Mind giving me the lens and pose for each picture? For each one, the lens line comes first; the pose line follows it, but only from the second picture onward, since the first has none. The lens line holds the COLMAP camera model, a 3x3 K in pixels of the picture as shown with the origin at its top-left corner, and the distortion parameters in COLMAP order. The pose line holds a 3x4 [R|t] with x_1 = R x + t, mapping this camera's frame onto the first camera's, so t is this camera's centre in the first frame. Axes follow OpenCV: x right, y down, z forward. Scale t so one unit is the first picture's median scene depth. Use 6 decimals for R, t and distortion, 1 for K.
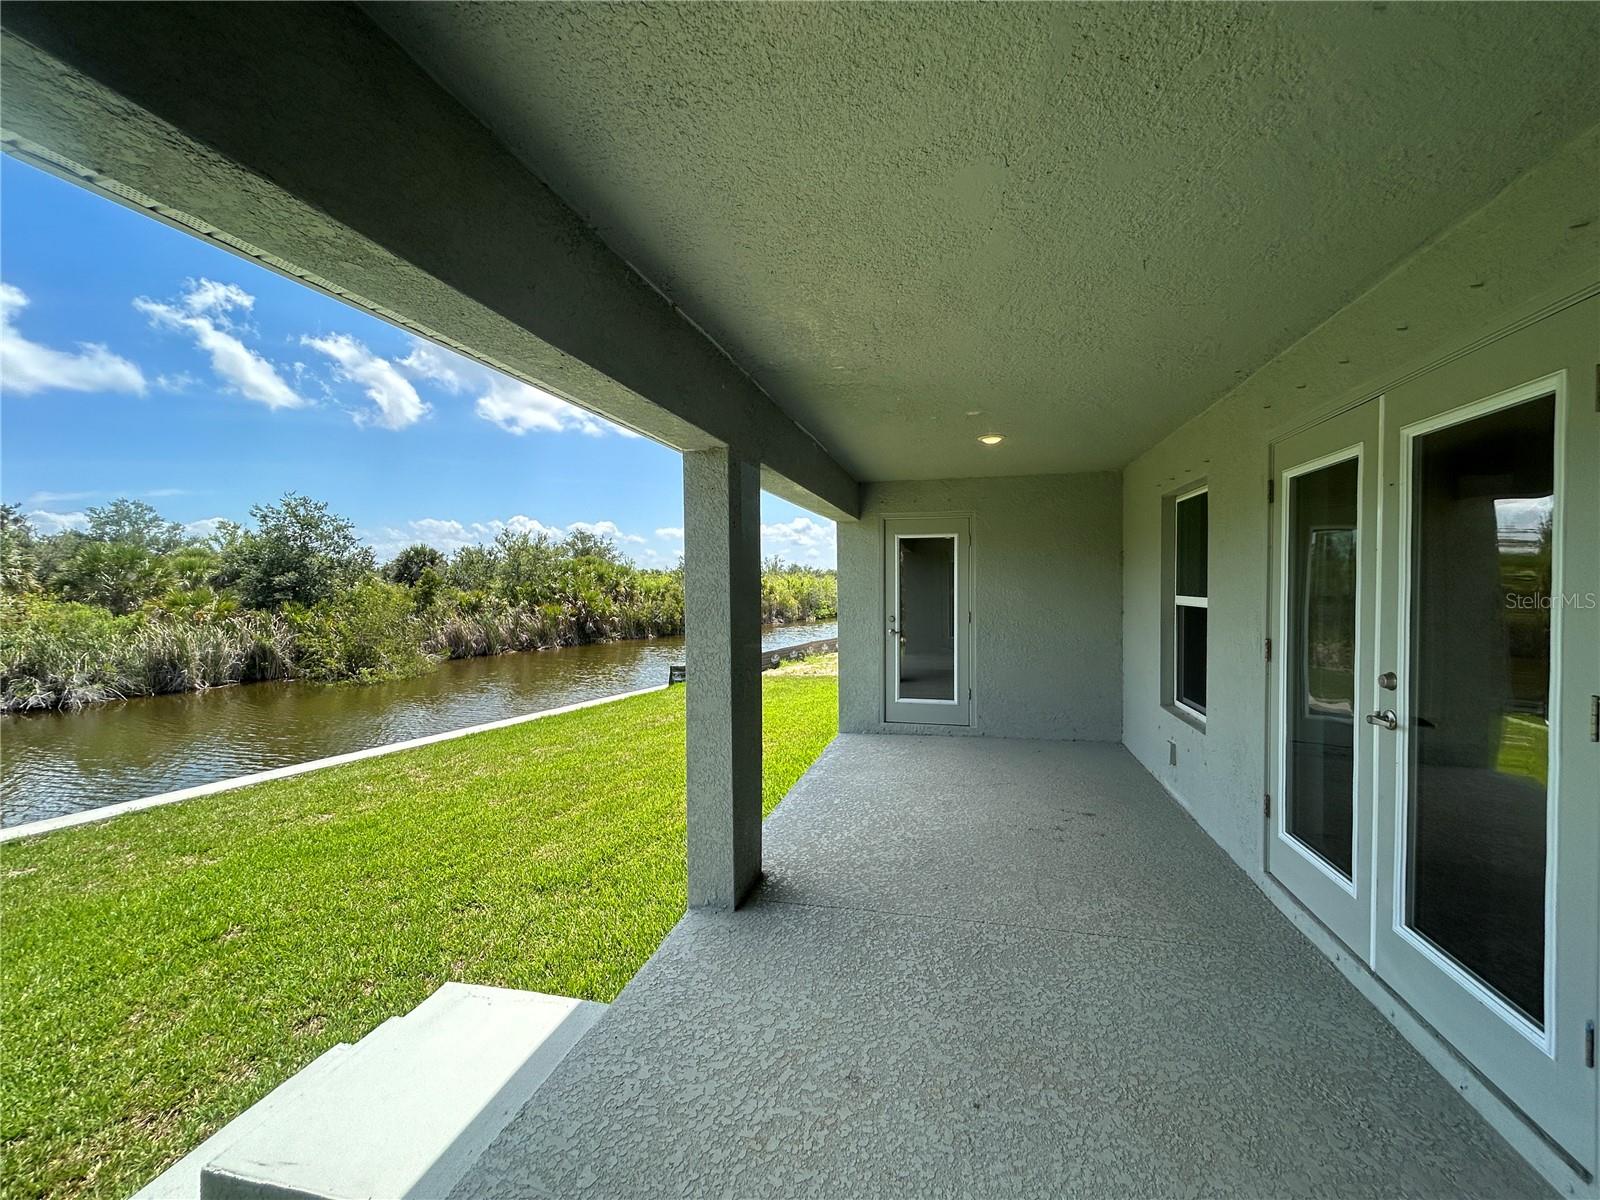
lens RADIAL K [[642.2, 0, 799.7], [0, 642.2, 596.9], [0, 0, 1]] dist [0.001797, 0.000246]
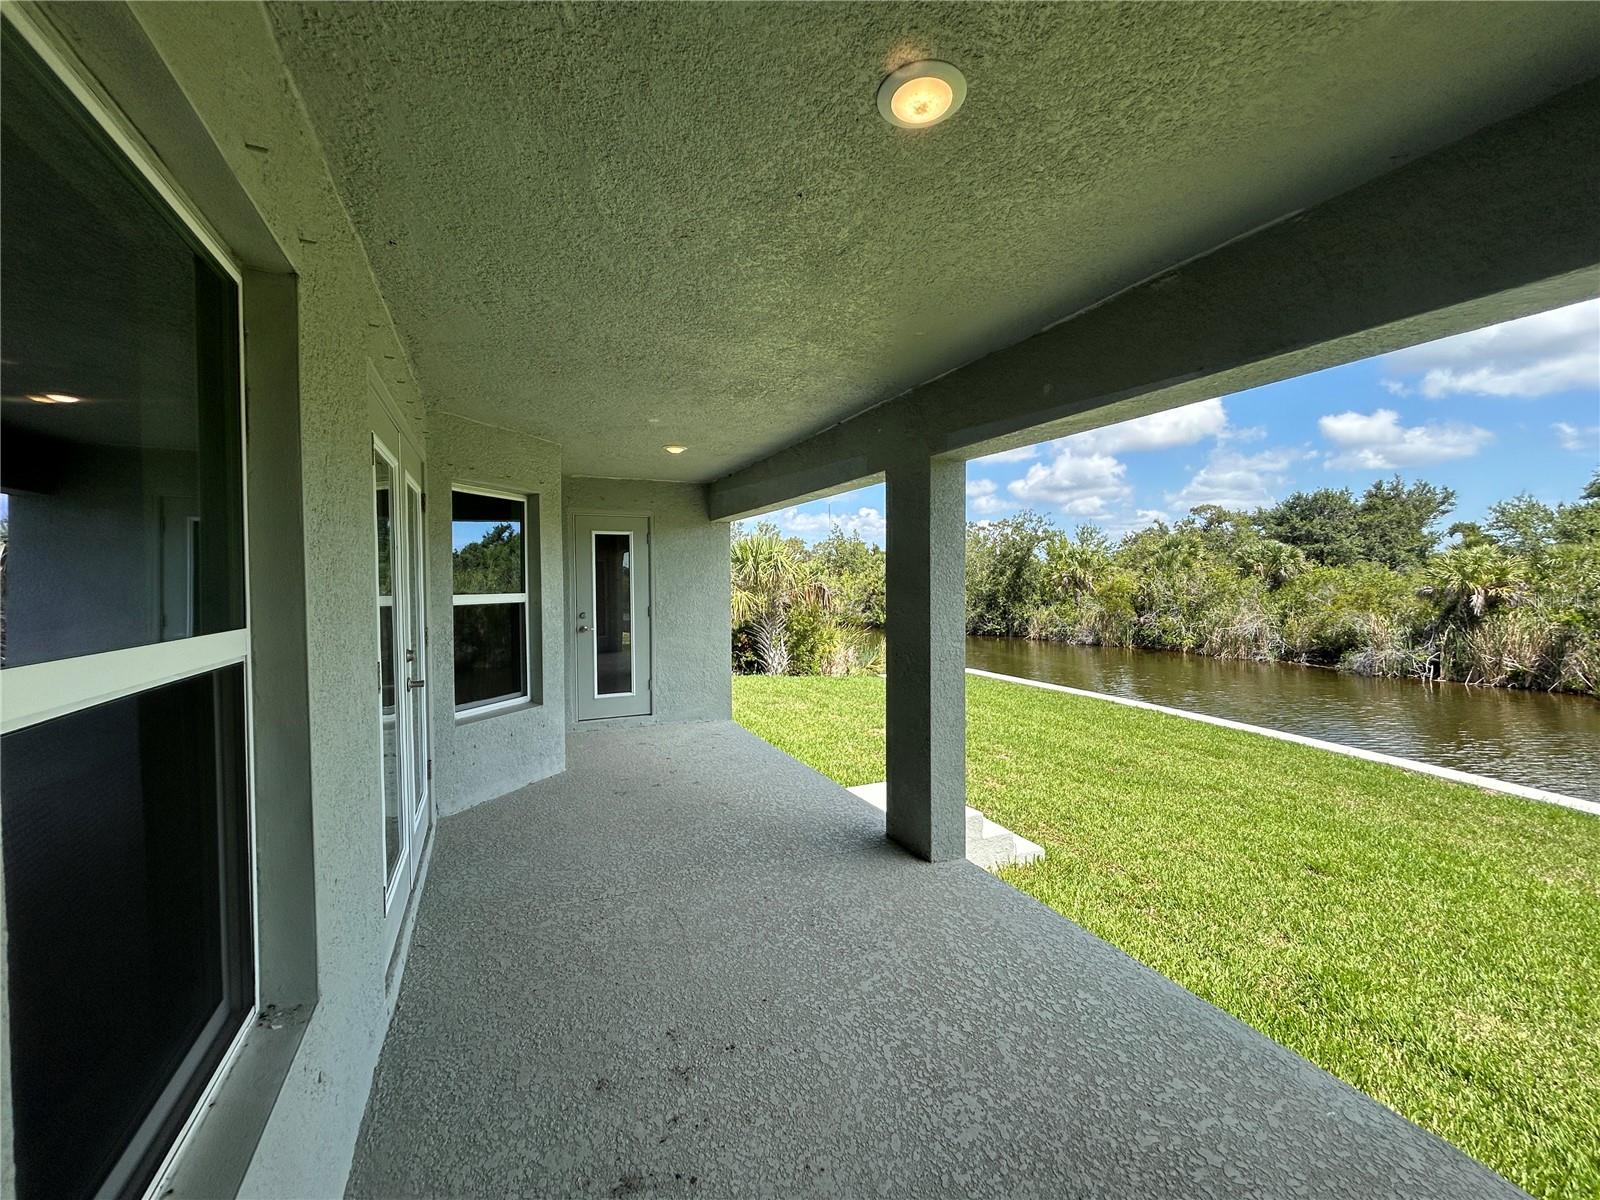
lens RADIAL K [[642.2, 0, 801.2], [0, 642.2, 596.3], [0, 0, 1]] dist [0.001797, 0.000246]
pose [[-0.766665, 0.024298, -0.641587, 0.705670], [-0.001889, 0.999194, 0.040099, -0.030007], [0.642044, 0.031954, -0.766001, 1.565896]]
